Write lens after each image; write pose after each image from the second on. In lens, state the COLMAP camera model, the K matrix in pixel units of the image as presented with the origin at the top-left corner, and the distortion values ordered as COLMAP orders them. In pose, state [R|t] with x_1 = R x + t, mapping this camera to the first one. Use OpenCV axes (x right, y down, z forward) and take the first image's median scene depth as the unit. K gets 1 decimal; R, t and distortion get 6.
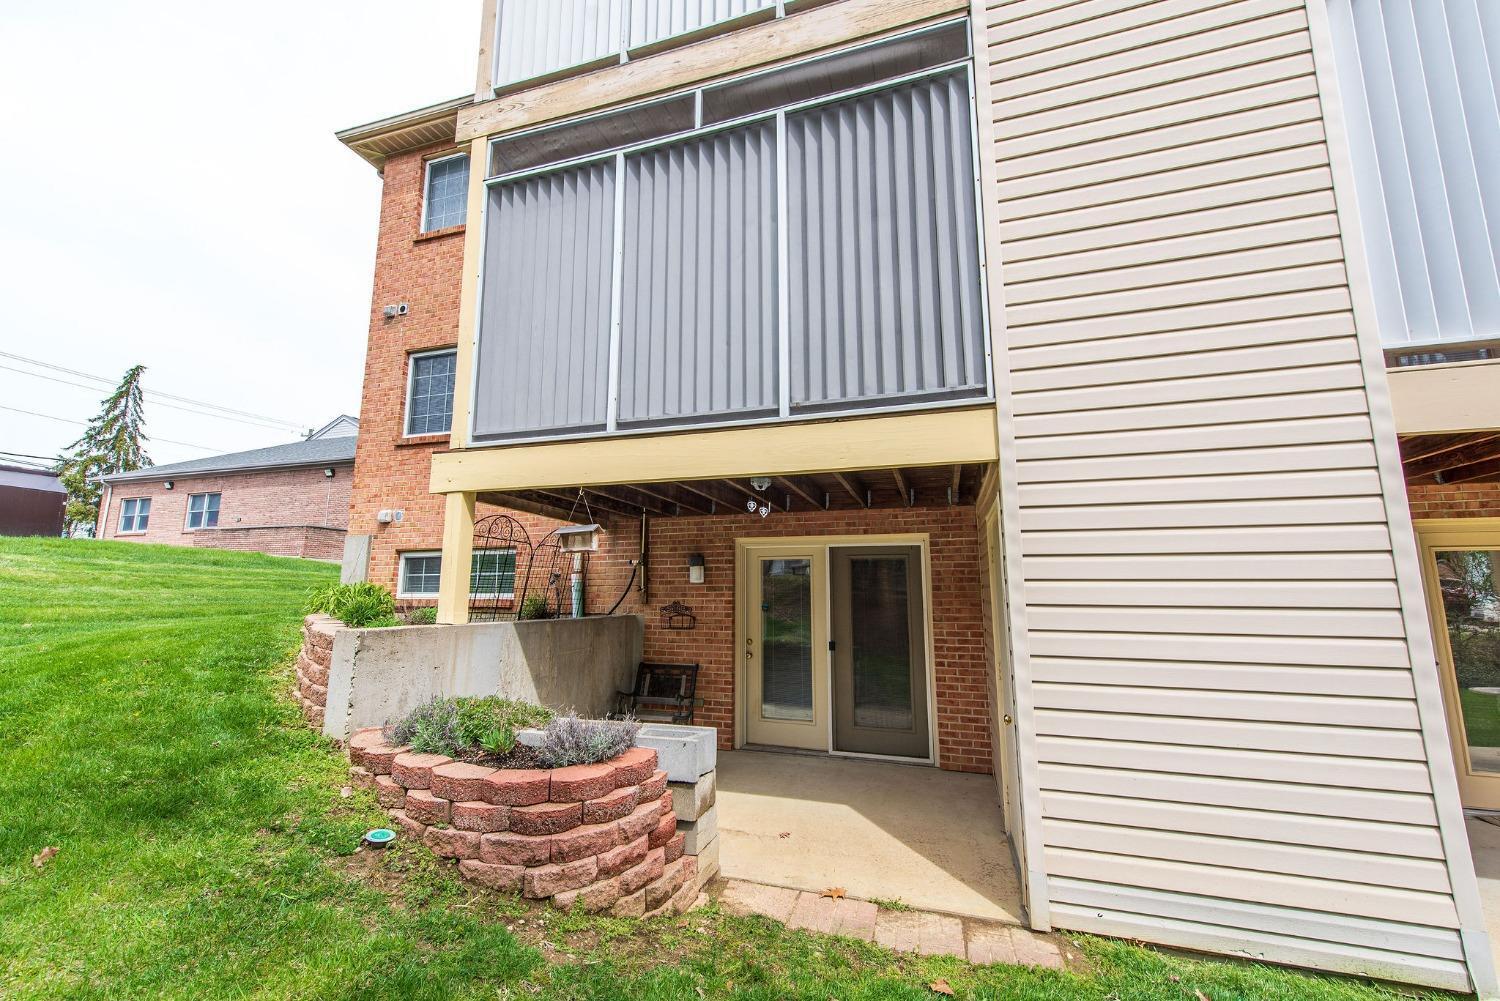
lens RADIAL K [[600.5, 0, 748.7], [0, 600.5, 500.6], [0, 0, 1]] dist [0.008179, -0.002614]
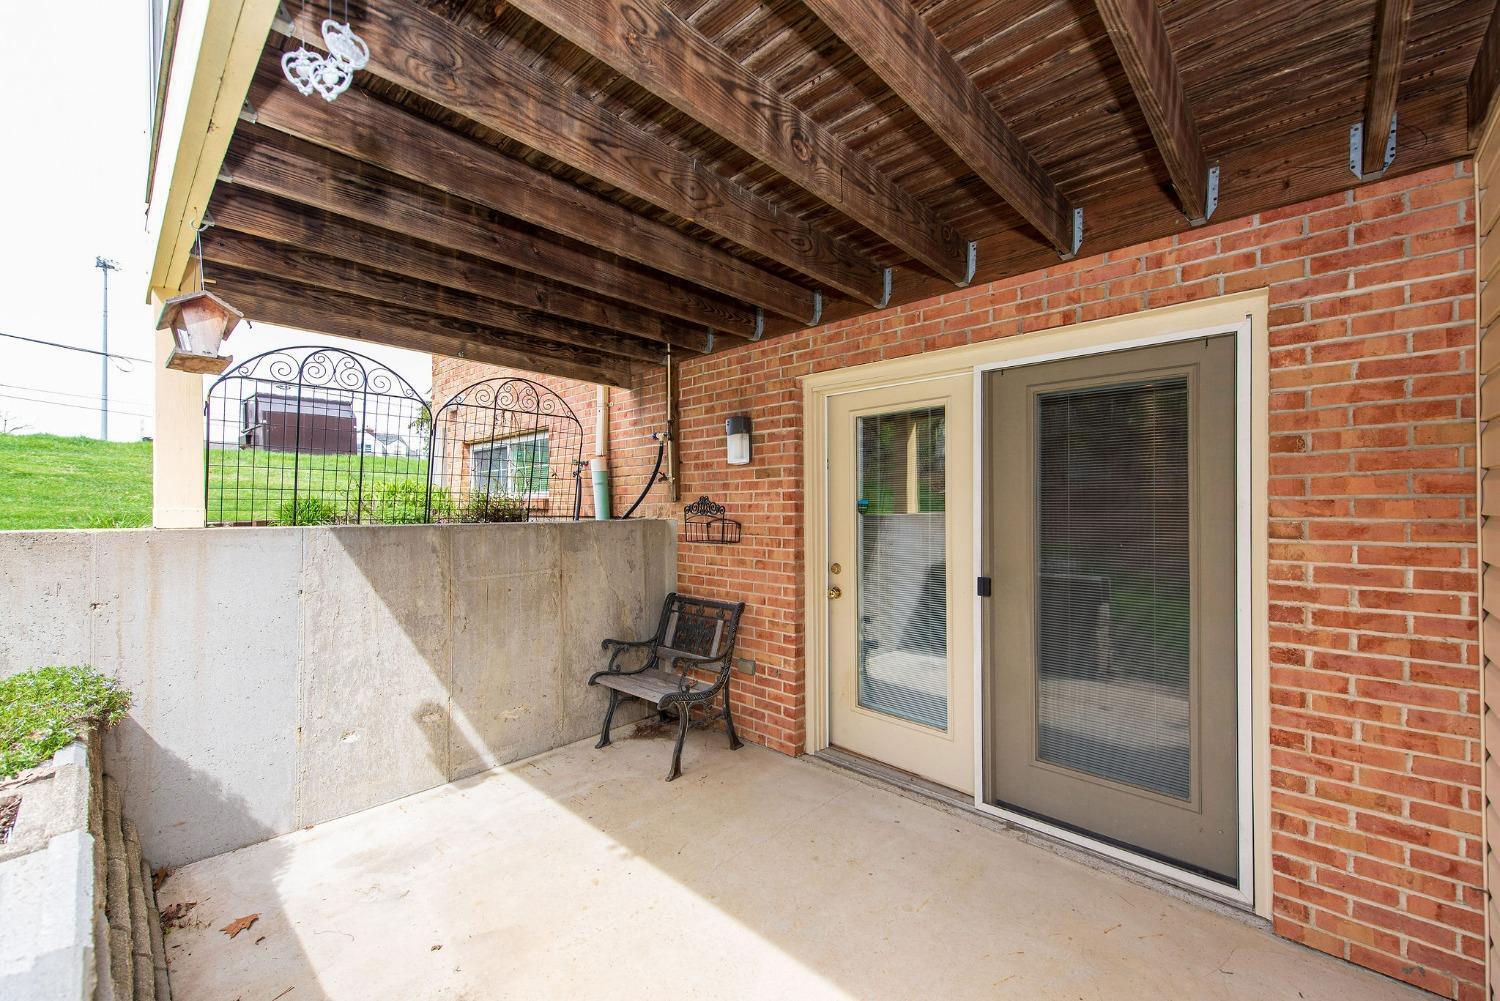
lens RADIAL K [[600.5, 0, 737.4], [0, 600.5, 506.9], [0, 0, 1]] dist [0.008179, -0.002614]
pose [[0.890627, -0.005957, -0.454695, 0.175129], [0.077764, 0.987180, 0.139386, 0.100499], [0.448035, -0.159500, 0.879673, 0.507395]]
